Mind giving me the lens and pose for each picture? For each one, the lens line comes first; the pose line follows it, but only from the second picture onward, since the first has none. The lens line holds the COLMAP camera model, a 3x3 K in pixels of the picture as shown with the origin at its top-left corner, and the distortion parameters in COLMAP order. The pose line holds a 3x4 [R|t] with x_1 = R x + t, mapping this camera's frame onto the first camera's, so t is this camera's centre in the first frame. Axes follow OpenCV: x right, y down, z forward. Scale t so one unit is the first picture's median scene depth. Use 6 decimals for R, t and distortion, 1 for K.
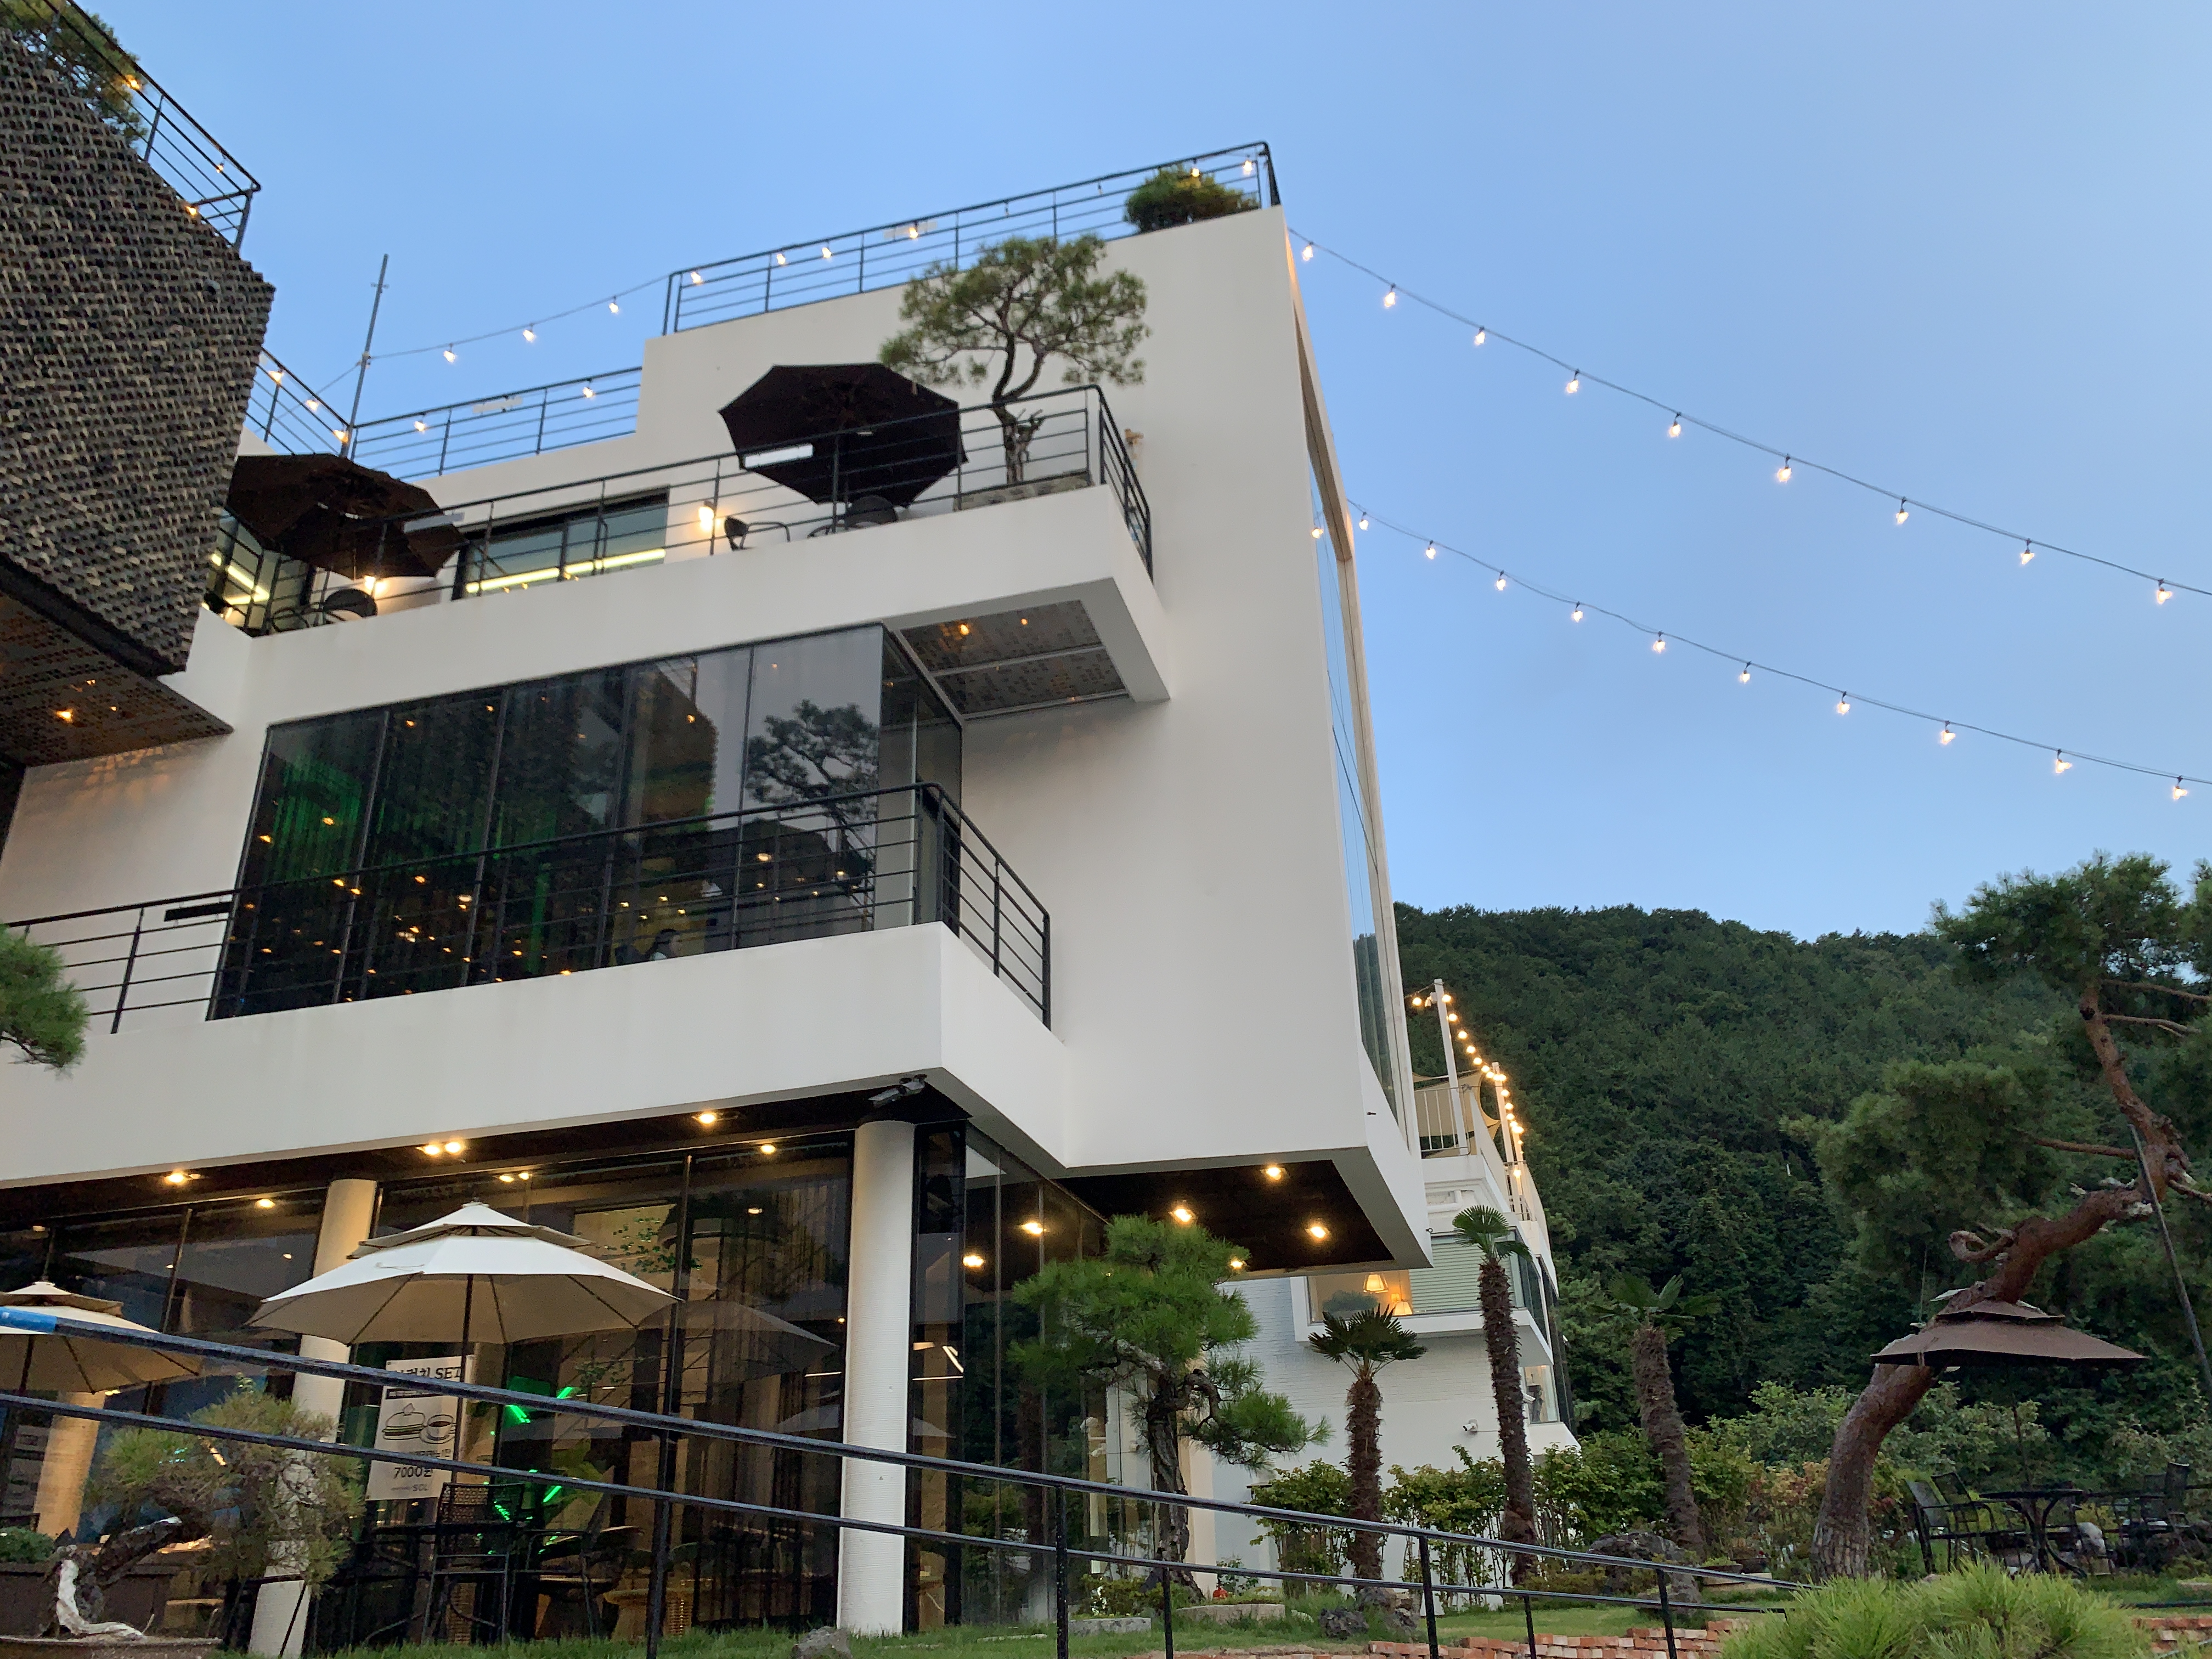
lens RADIAL K [[1688.1, 0, 1119.3], [0, 1688.1, 795.8], [0, 0, 1]] dist [0.044445, -0.044473]
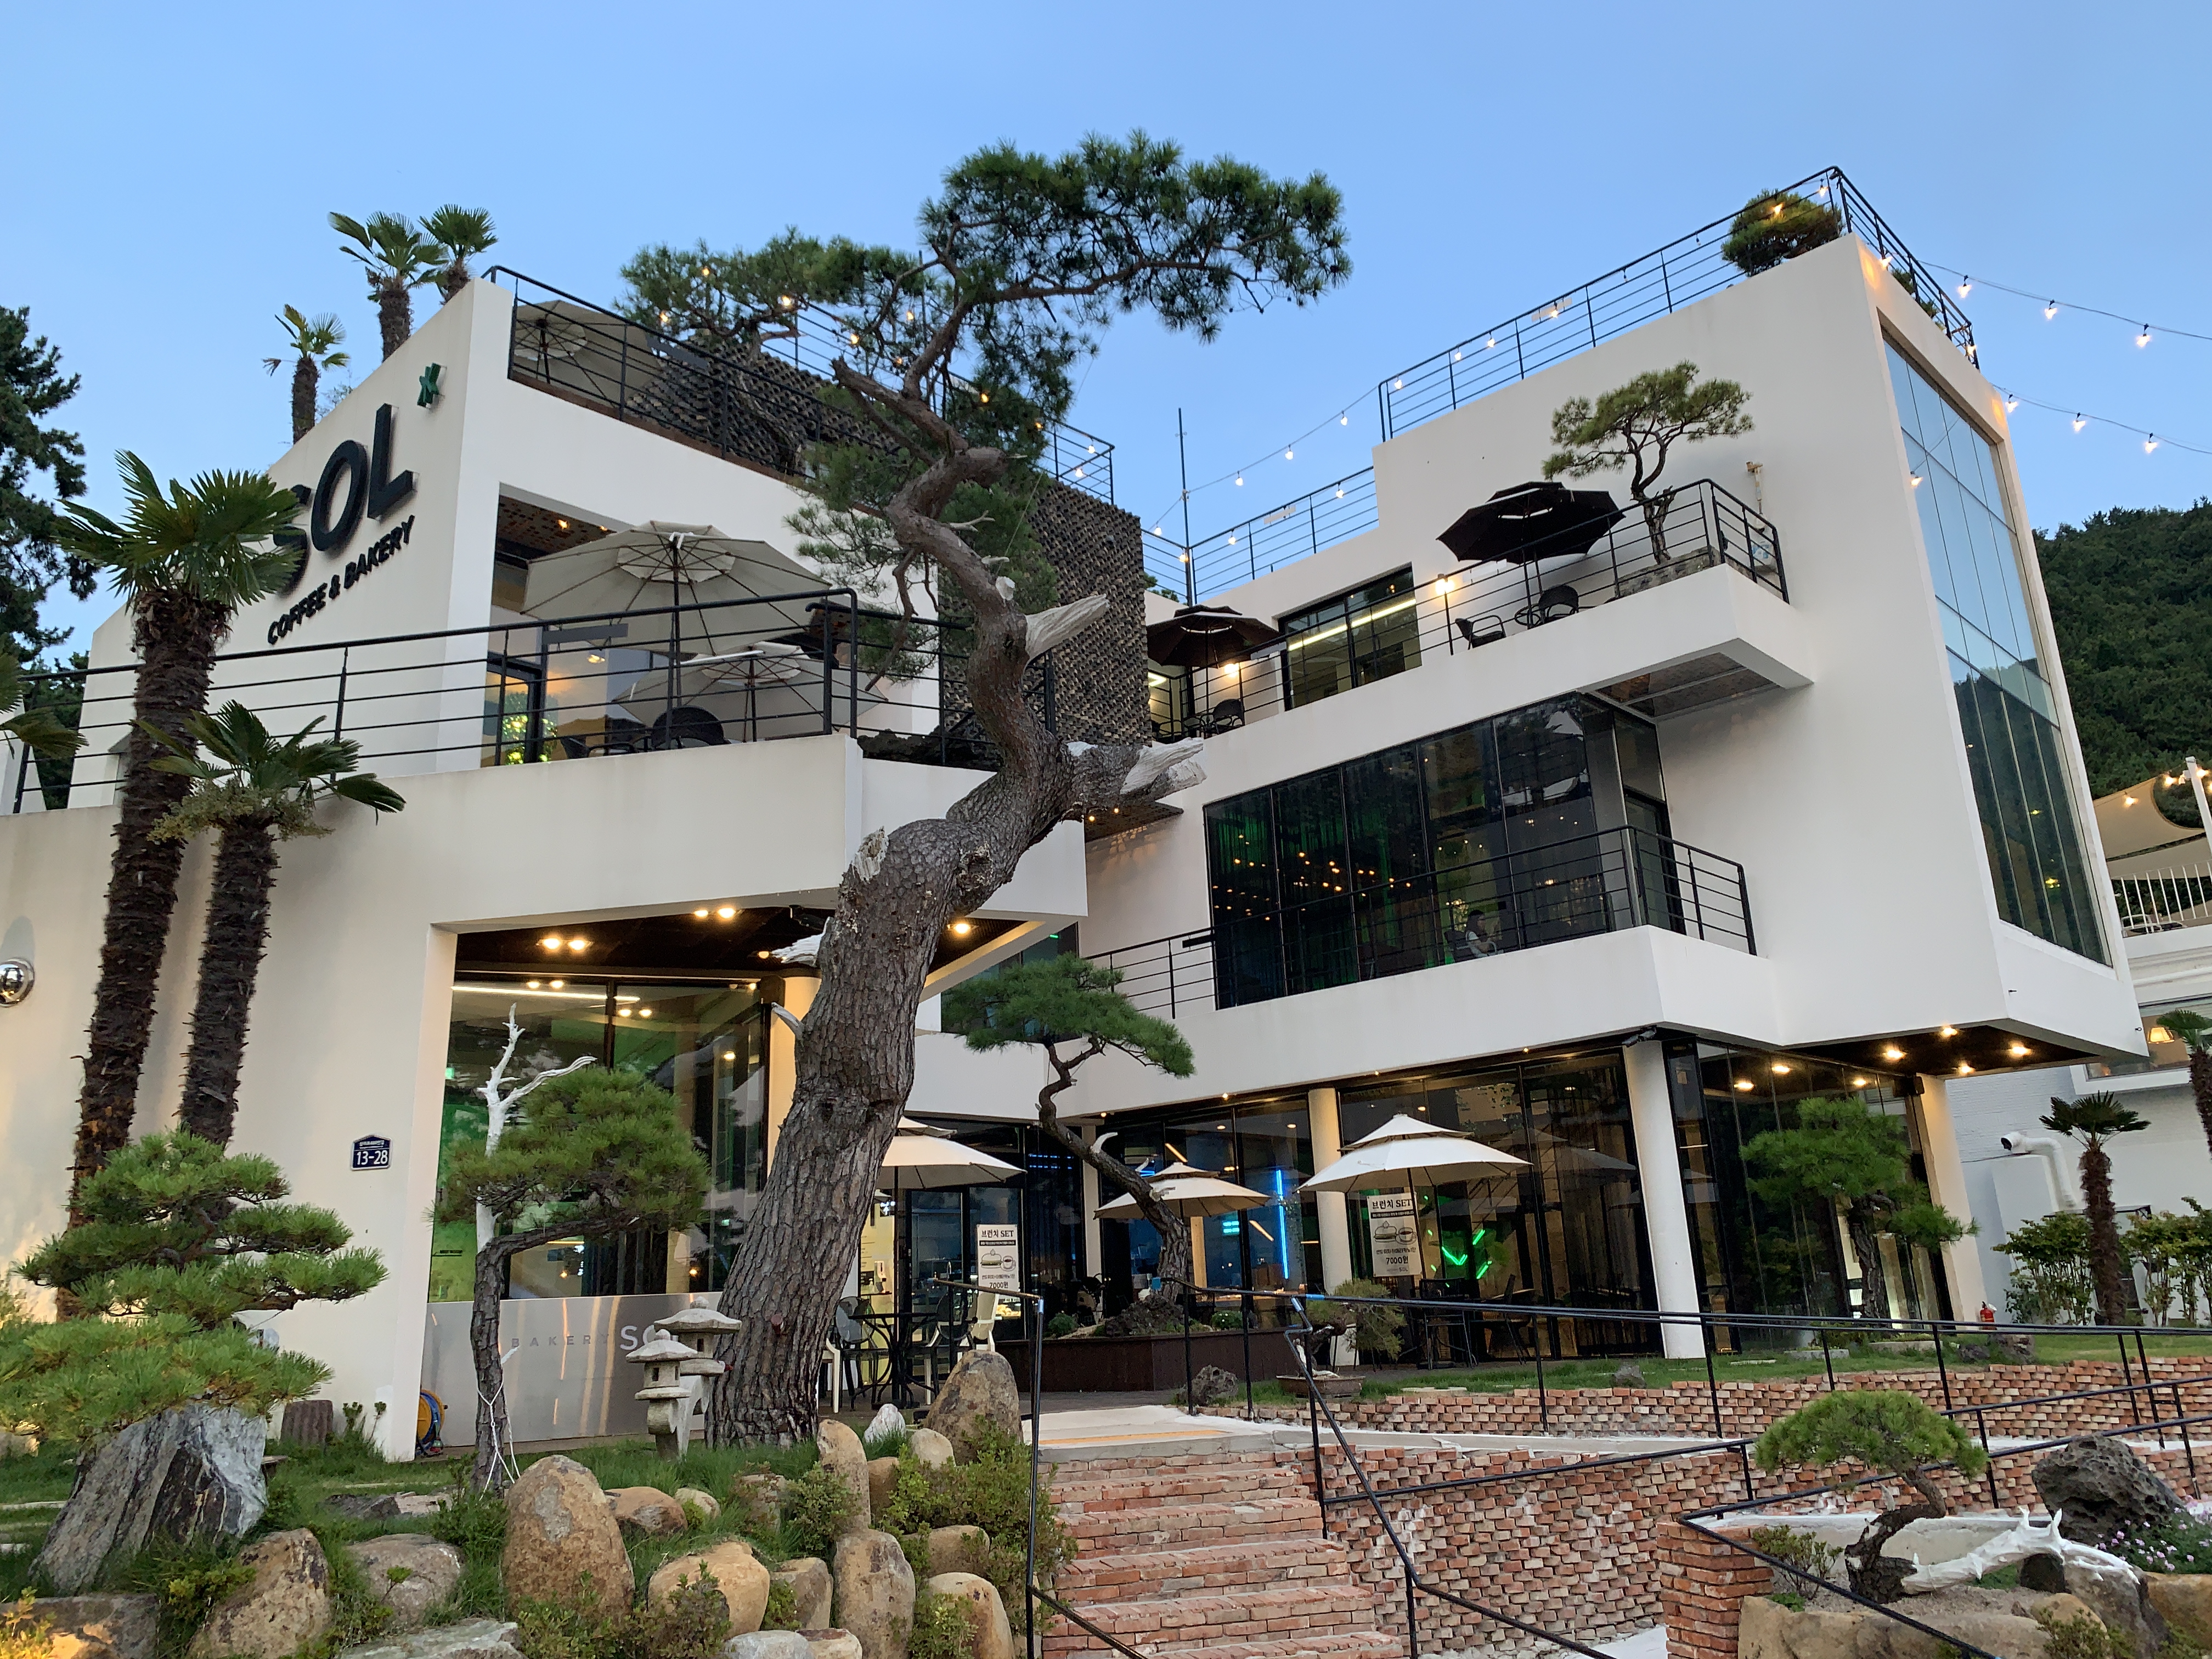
lens RADIAL K [[1688.5, 0, 1098.0], [0, 1688.5, 795.7], [0, 0, 1]] dist [0.033531, -0.053374]
pose [[0.871500, -0.148575, -0.467347, 0.147291], [0.224621, 0.968092, 0.111100, -0.241812], [0.435928, -0.201800, 0.877065, -0.411512]]
